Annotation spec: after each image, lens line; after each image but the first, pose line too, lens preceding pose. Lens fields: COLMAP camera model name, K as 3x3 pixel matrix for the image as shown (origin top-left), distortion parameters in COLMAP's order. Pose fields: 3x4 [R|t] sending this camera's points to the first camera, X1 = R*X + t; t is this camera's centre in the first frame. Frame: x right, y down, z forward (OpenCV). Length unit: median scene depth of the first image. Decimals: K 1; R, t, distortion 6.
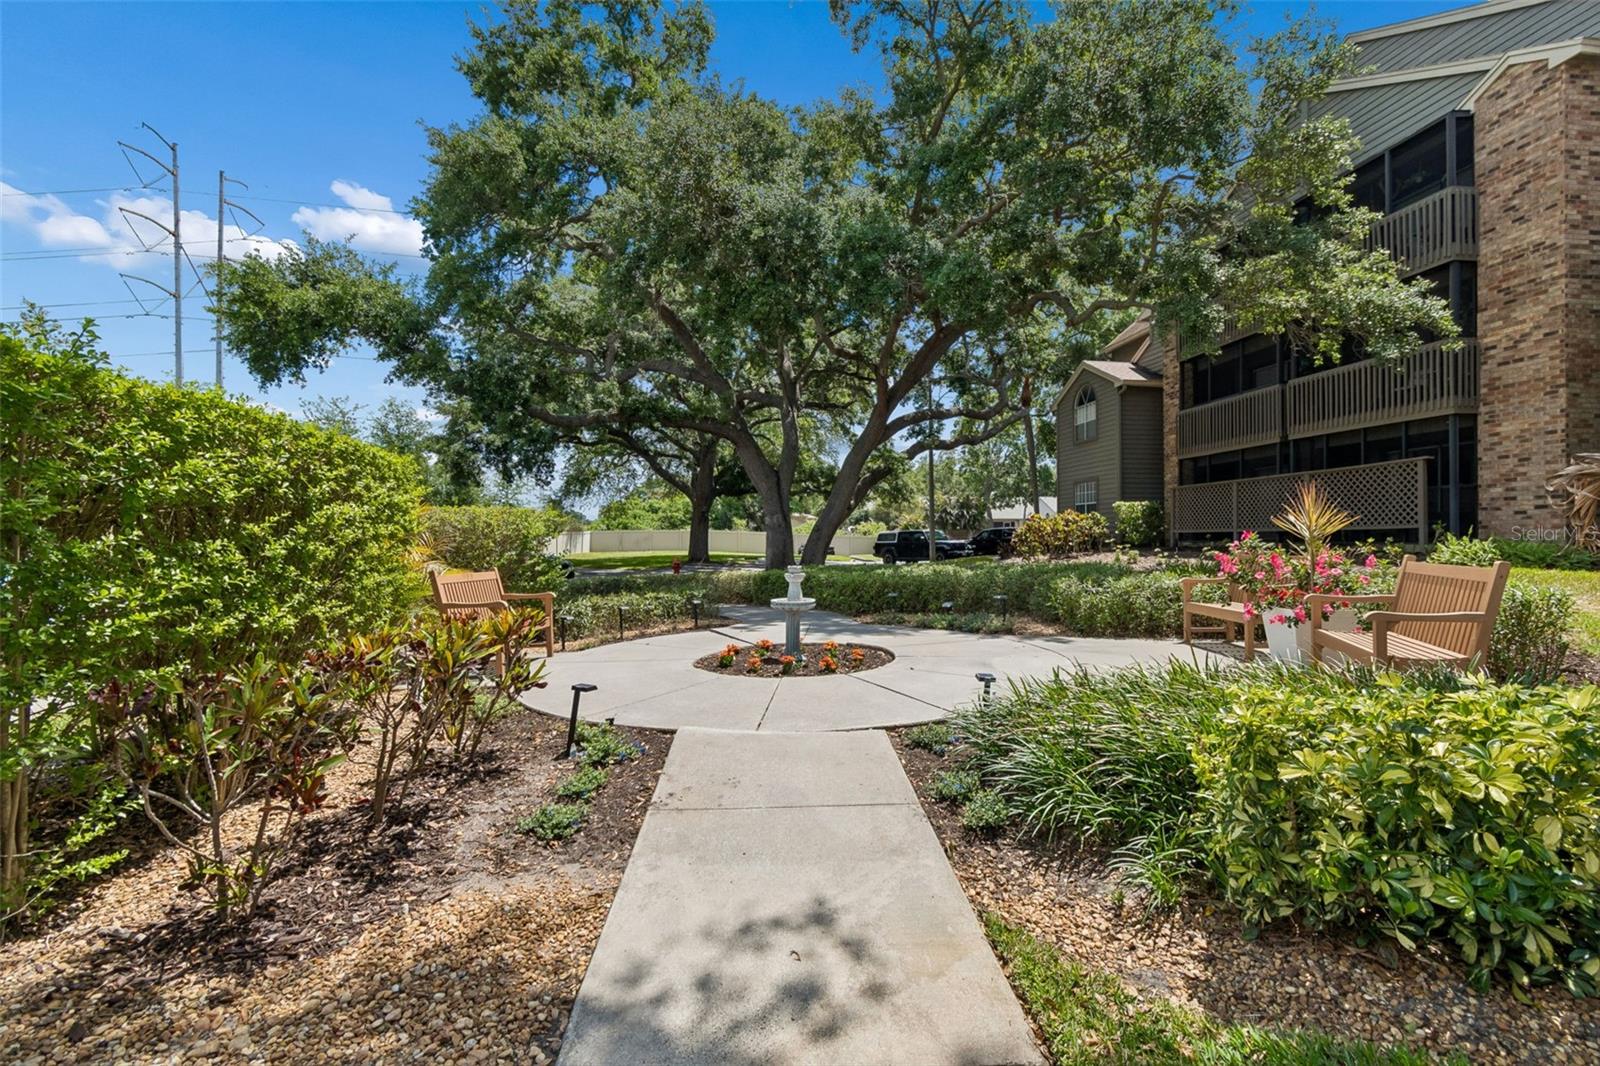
lens RADIAL K [[715.2, 0, 801.7], [0, 715.2, 537.3], [0, 0, 1]] dist [0.008811, -0.002047]
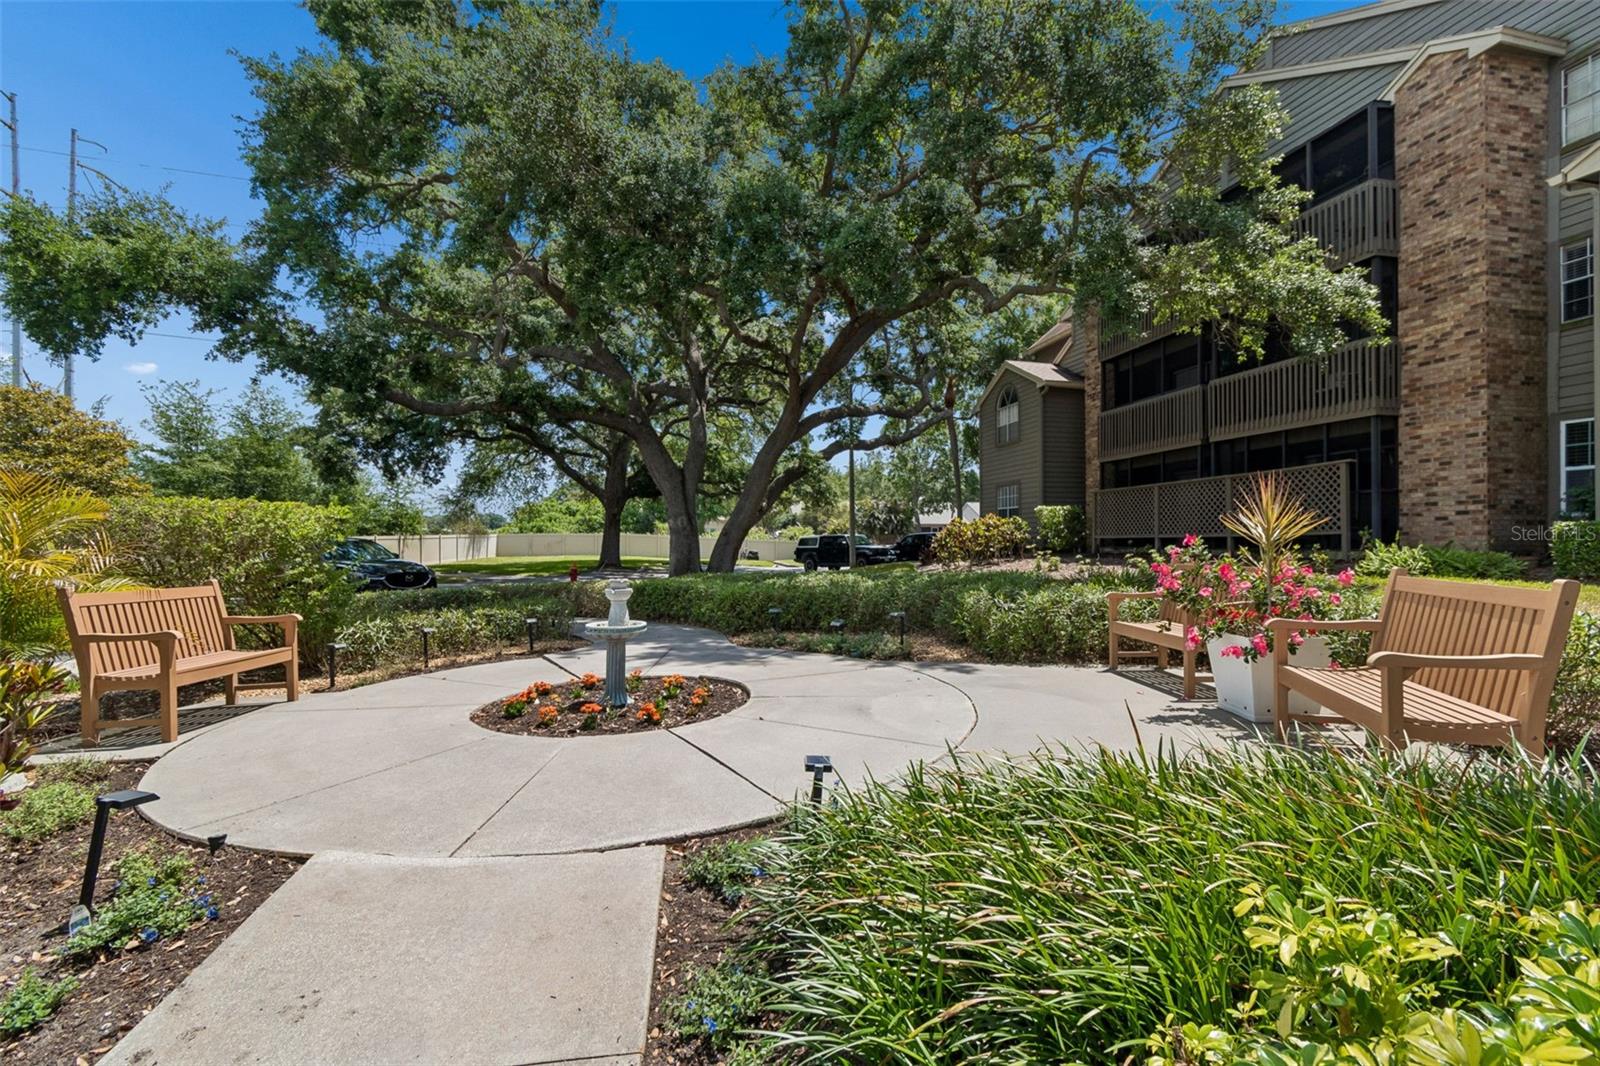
lens RADIAL K [[715.2, 0, 800.5], [0, 715.2, 536.5], [0, 0, 1]] dist [0.008811, -0.002047]
pose [[0.995981, 0.004223, 0.089469, 0.056011], [-0.003522, 0.999962, -0.008000, 0.000296], [-0.089499, 0.007653, 0.995958, 0.113022]]
